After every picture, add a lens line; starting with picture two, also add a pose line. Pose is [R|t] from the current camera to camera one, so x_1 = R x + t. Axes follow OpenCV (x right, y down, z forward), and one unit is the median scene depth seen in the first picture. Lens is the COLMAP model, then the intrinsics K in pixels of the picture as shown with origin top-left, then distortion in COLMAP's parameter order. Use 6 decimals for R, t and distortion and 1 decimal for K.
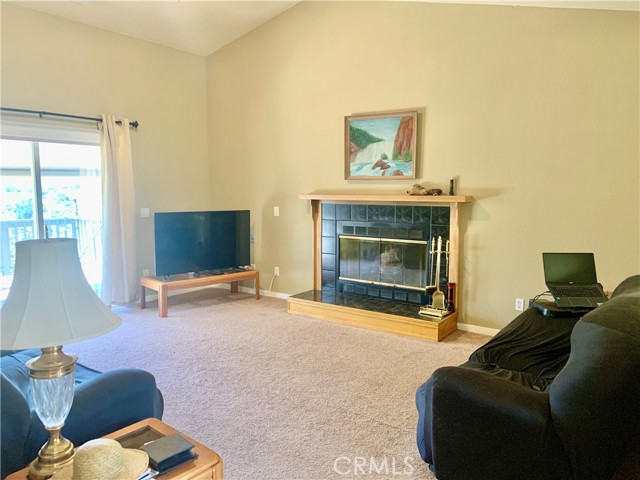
lens RADIAL K [[491.3, 0, 321.2], [0, 491.3, 239.9], [0, 0, 1]] dist [0.041150, -0.046357]
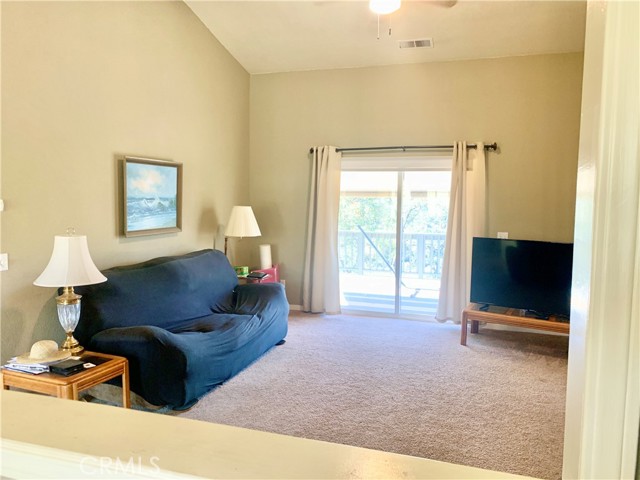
lens RADIAL K [[491.3, 0, 321.6], [0, 491.3, 239.8], [0, 0, 1]] dist [0.041150, -0.046357]
pose [[0.293078, 0.086280, -0.952187, 0.526248], [-0.121886, 0.991165, 0.052296, -0.066653], [0.948287, 0.100731, 0.301005, 0.444769]]
